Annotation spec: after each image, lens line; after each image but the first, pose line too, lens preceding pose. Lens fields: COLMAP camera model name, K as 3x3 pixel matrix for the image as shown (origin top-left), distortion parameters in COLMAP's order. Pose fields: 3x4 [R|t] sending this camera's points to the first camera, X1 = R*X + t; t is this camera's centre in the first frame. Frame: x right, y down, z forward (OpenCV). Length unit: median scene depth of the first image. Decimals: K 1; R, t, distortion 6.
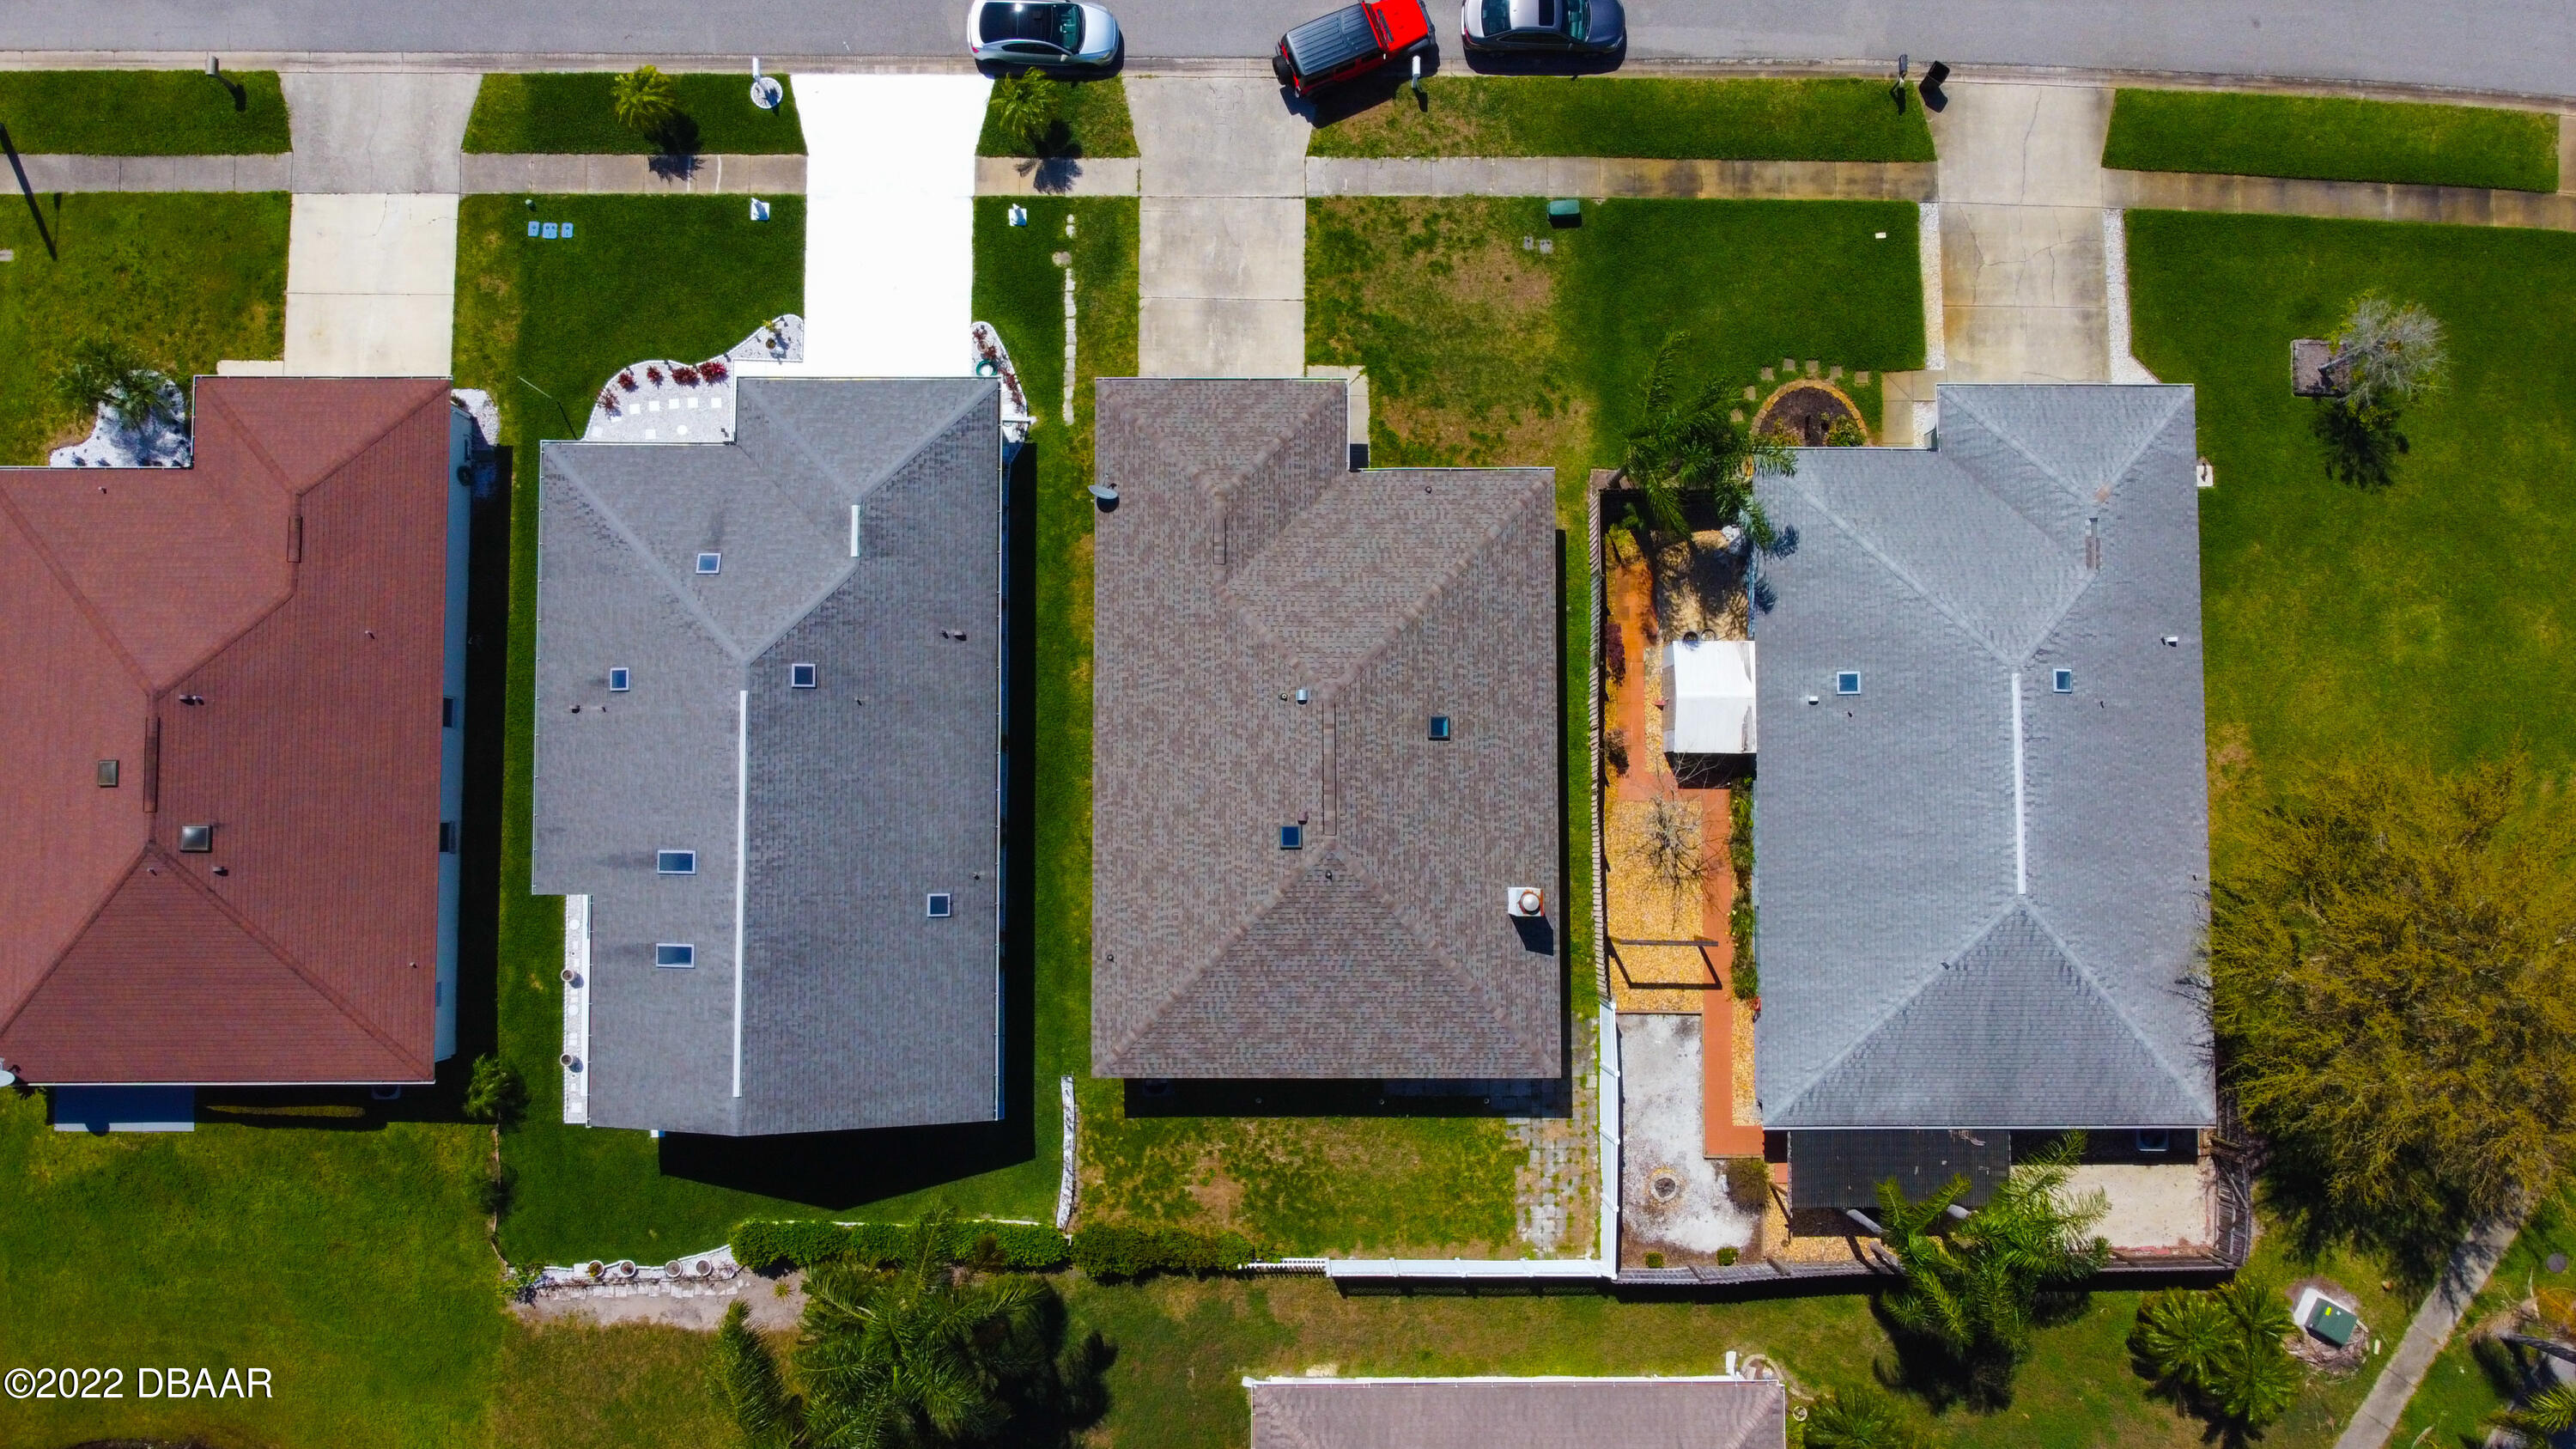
lens RADIAL K [[1940.7, 0, 1270.9], [0, 1940.7, 725.0], [0, 0, 1]] dist [0.009857, -0.018960]
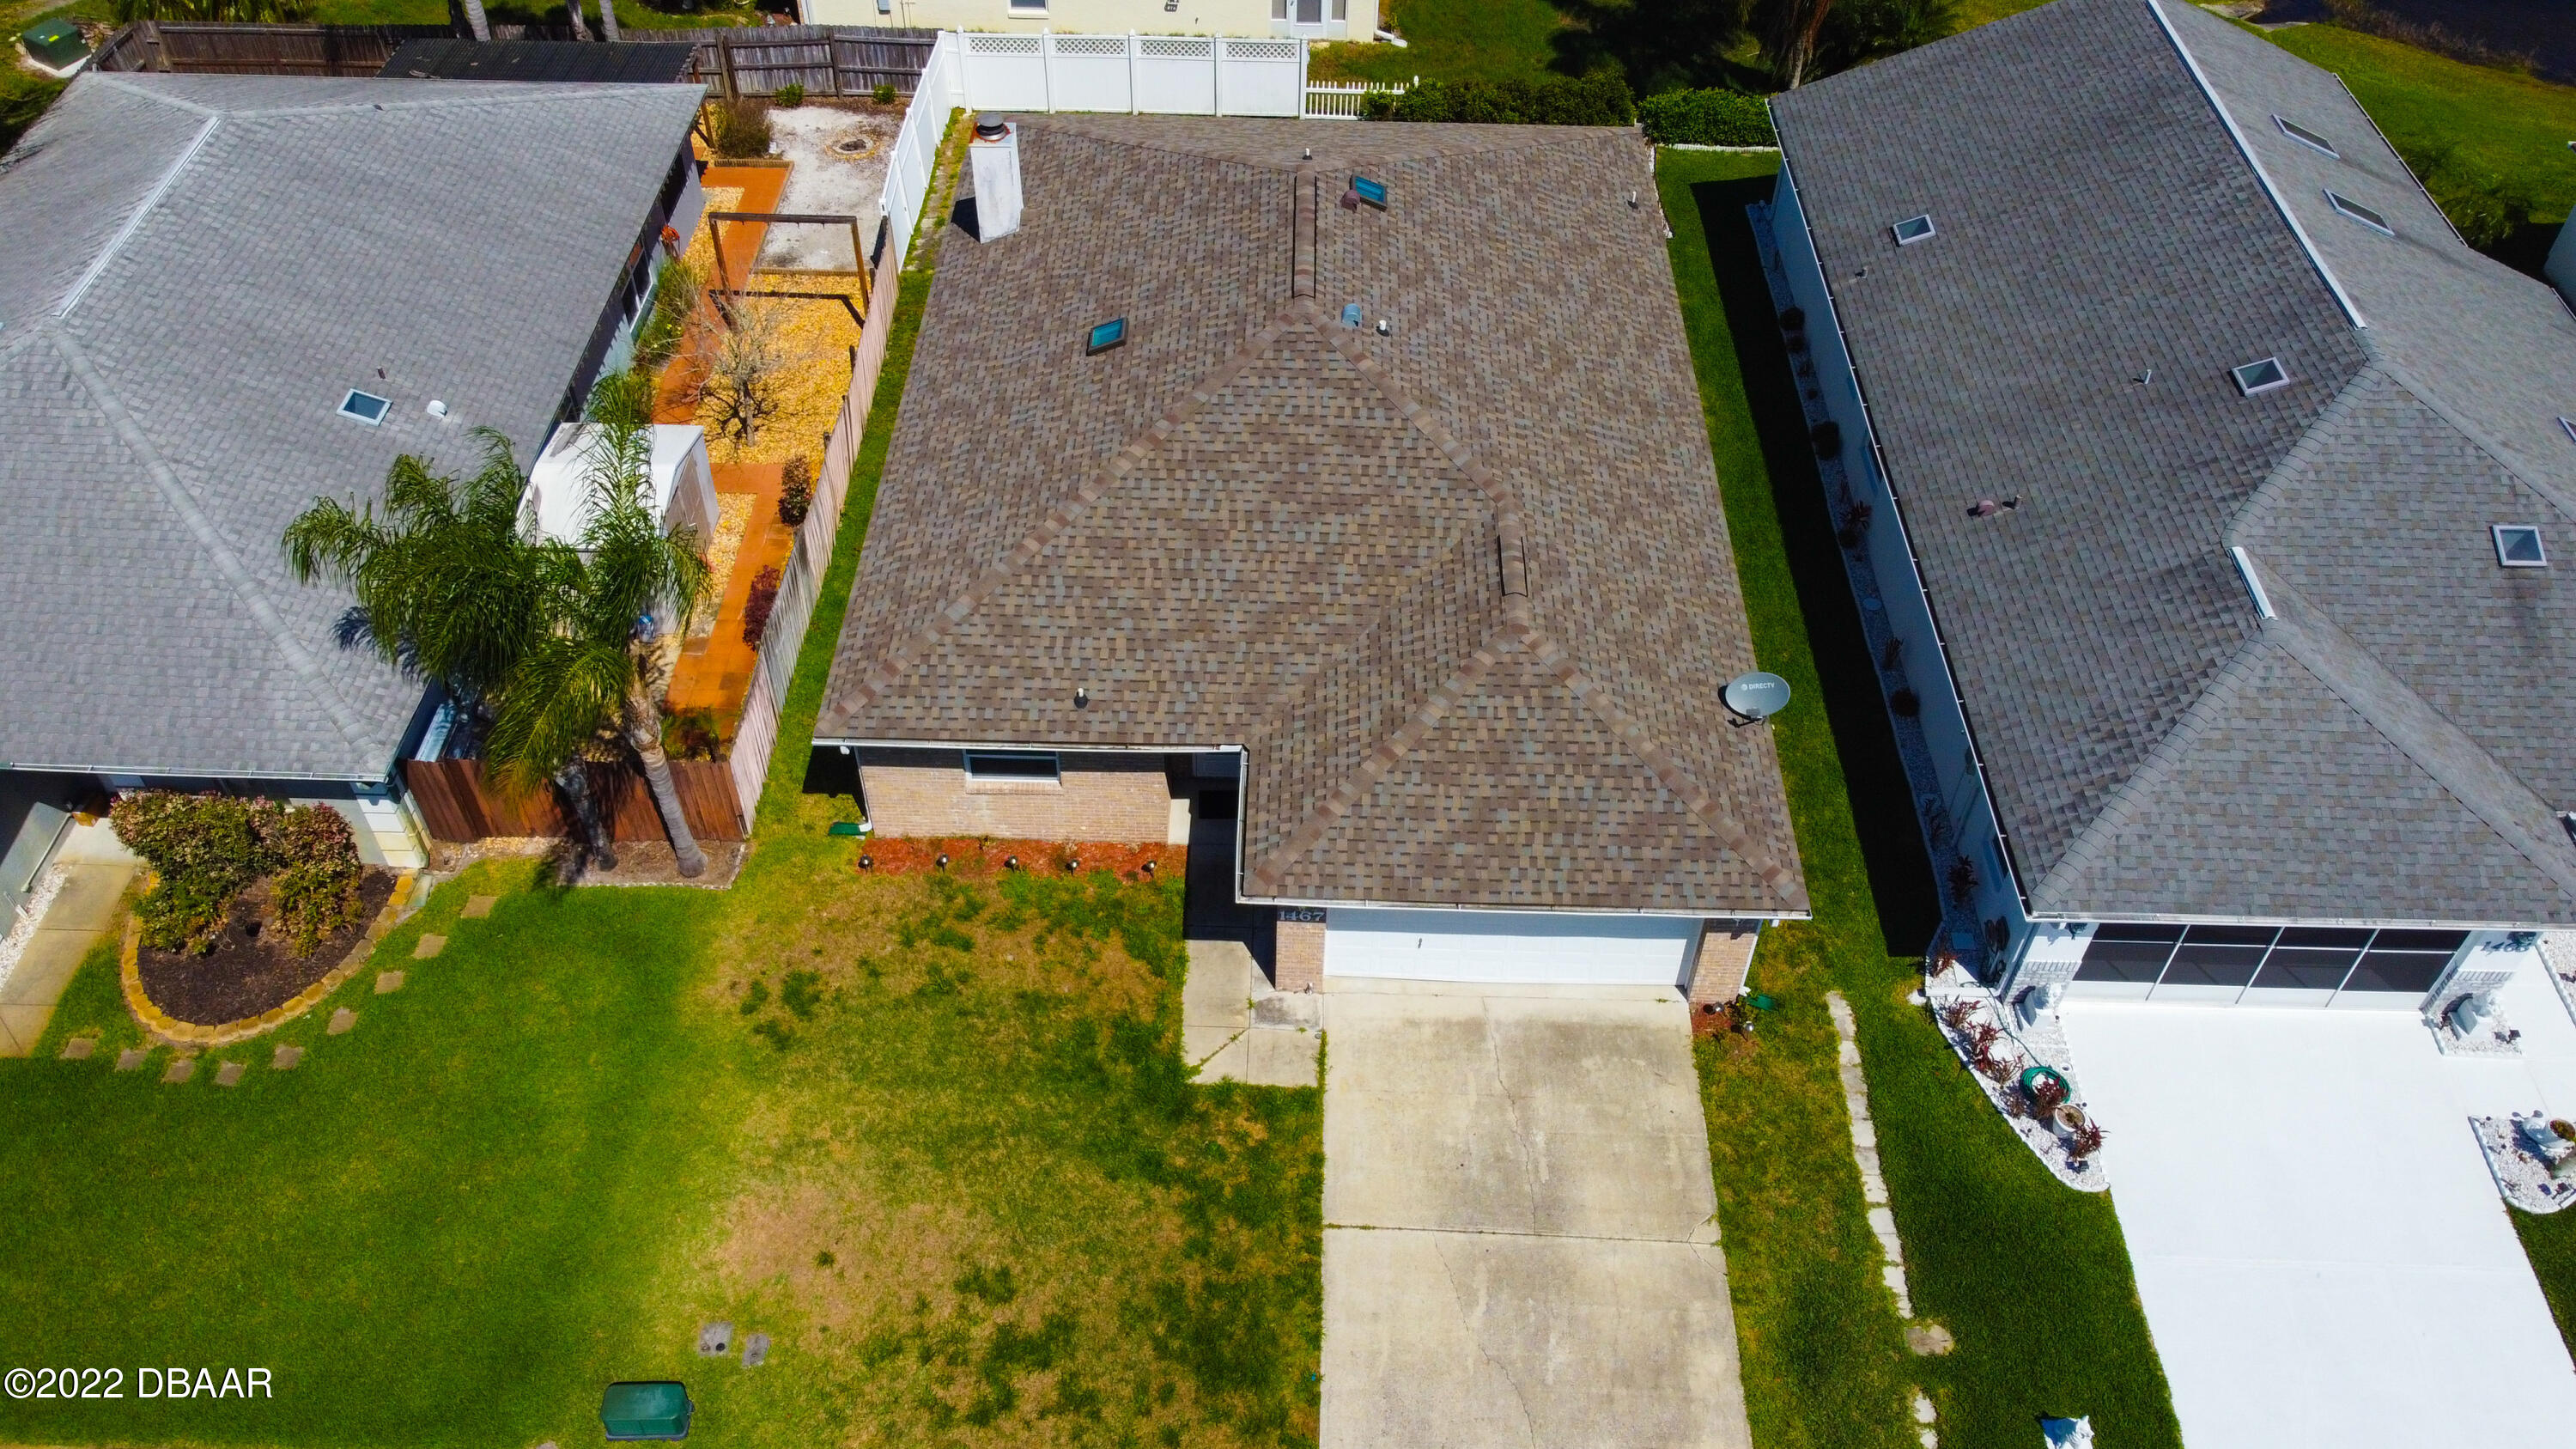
lens RADIAL K [[1940.7, 0, 1272.5], [0, 1940.7, 712.9], [0, 0, 1]] dist [0.009857, -0.018960]
pose [[-0.999492, -0.031780, 0.002317, 0.031192], [0.023038, -0.670474, 0.741575, -0.461386], [-0.022013, 0.741252, 0.670866, 0.648406]]
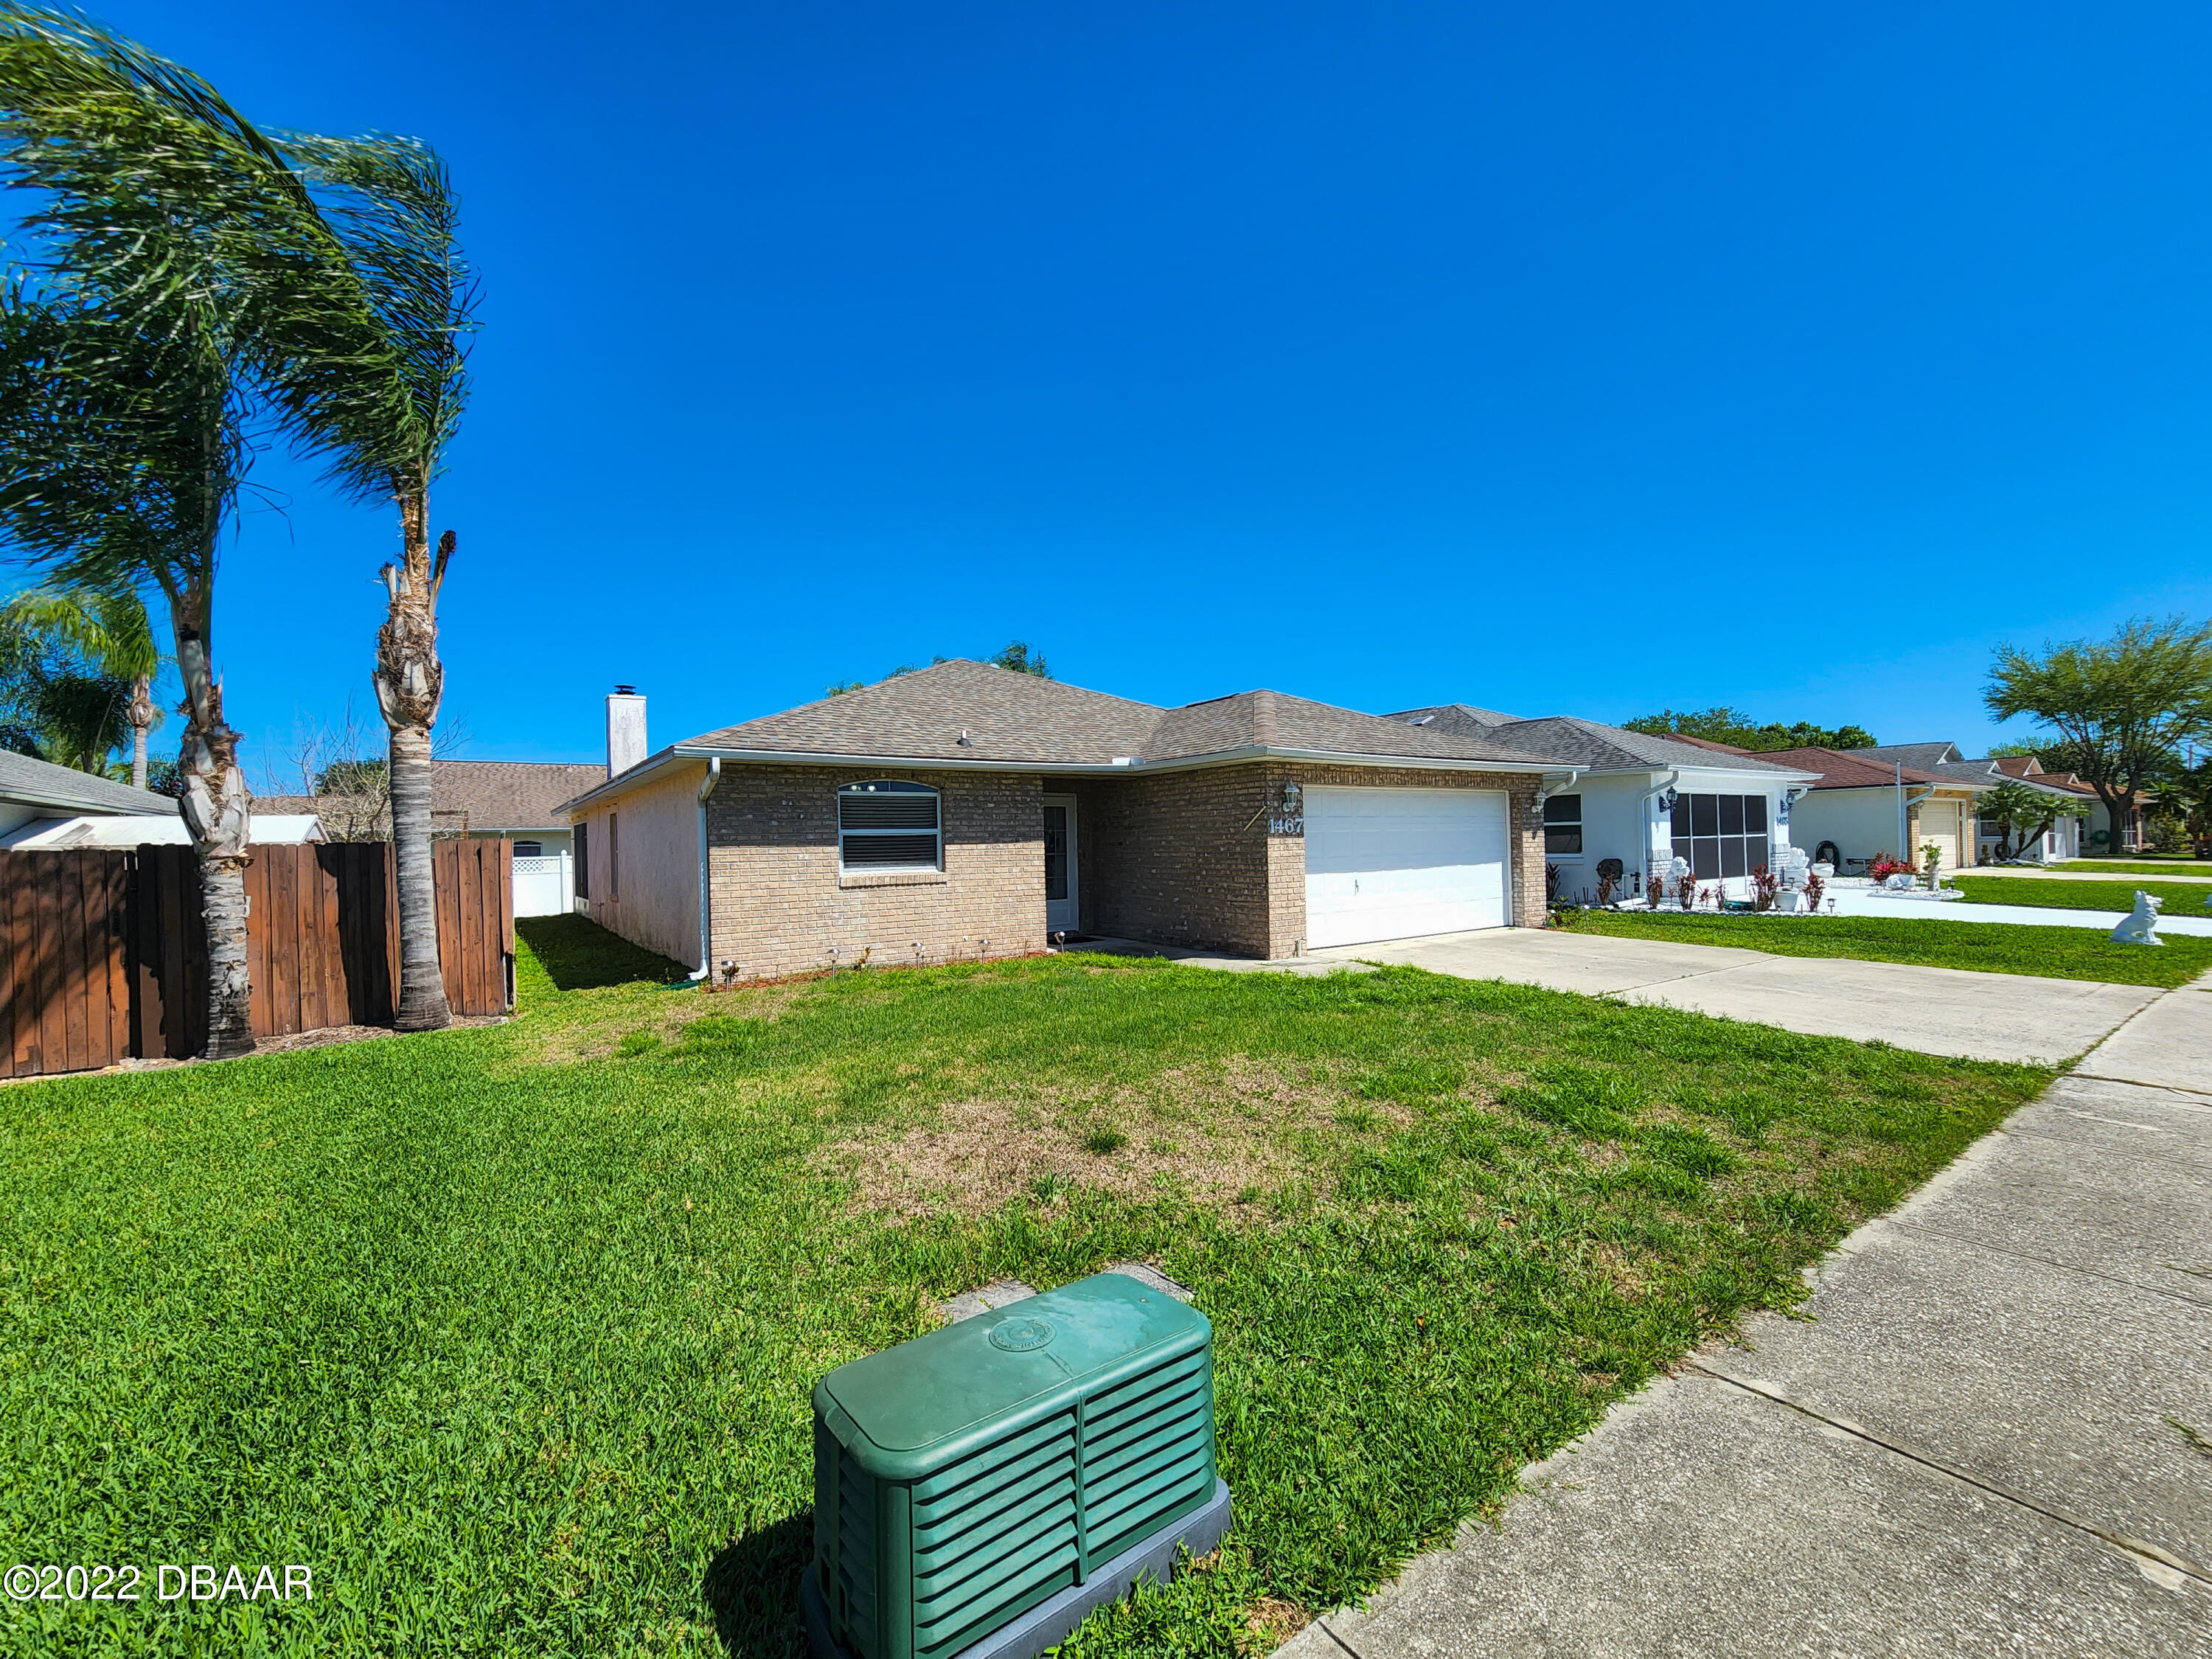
lens RADIAL K [[909.1, 0, 1098.6], [0, 909.1, 840.5], [0, 0, 1]] dist [-0.005079, 0.001691]
pose [[-0.822937, 0.005811, -0.568103, 0.171176], [-0.566315, 0.071524, 0.821079, -0.302551], [0.045405, 0.997422, -0.055569, 0.993674]]
